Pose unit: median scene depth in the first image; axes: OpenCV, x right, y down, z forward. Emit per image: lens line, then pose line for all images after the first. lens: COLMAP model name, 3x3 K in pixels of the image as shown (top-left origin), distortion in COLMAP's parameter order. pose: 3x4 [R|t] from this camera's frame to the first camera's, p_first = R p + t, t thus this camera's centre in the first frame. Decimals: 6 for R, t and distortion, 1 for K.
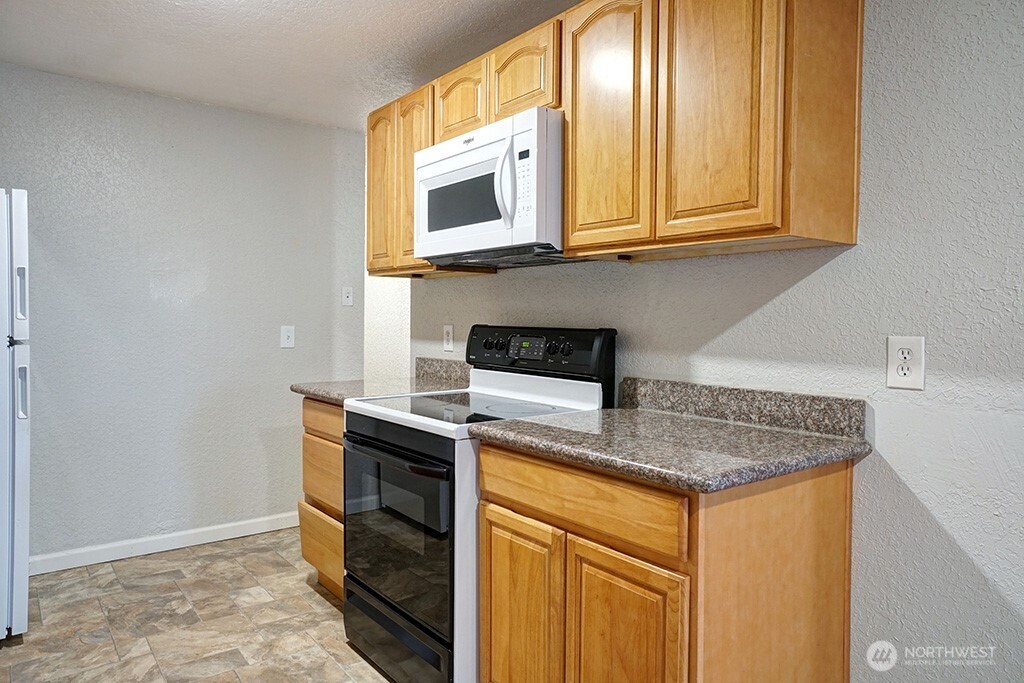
lens RADIAL K [[678.1, 0, 506.1], [0, 678.1, 339.7], [0, 0, 1]] dist [0.007522, 0.022811]
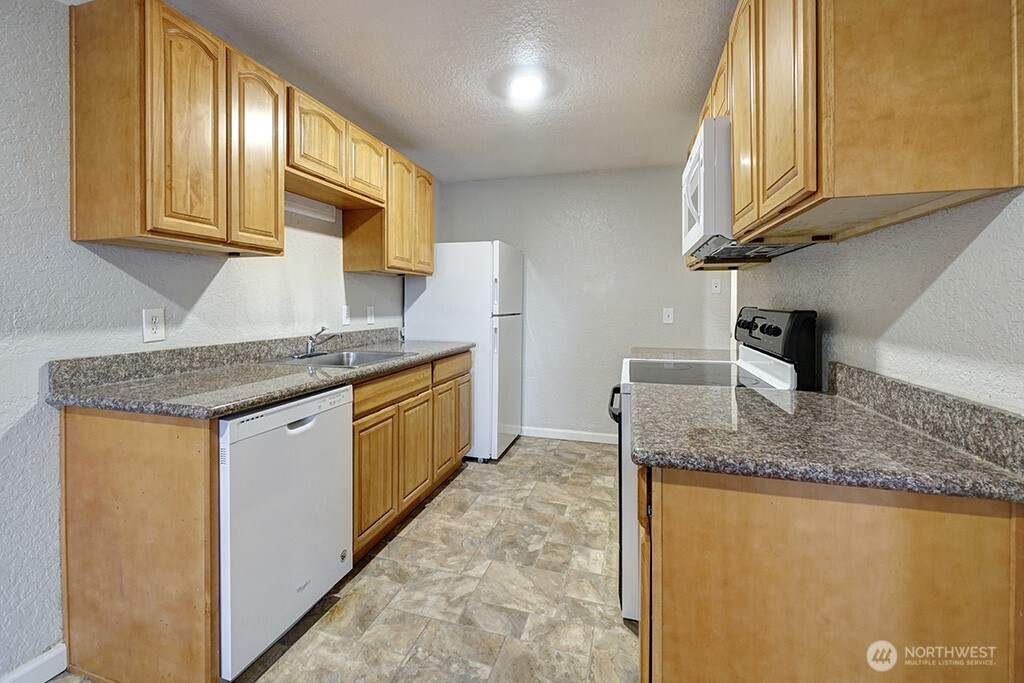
lens RADIAL K [[454.4, 0, 486.7], [0, 454.4, 309.9], [0, 0, 1]] dist [0.000363, -0.000709]
pose [[0.574914, 0.005941, -0.818192, 0.386582], [-0.020931, 0.999753, -0.007448, -0.002489], [0.817946, 0.021407, 0.574896, 0.207339]]
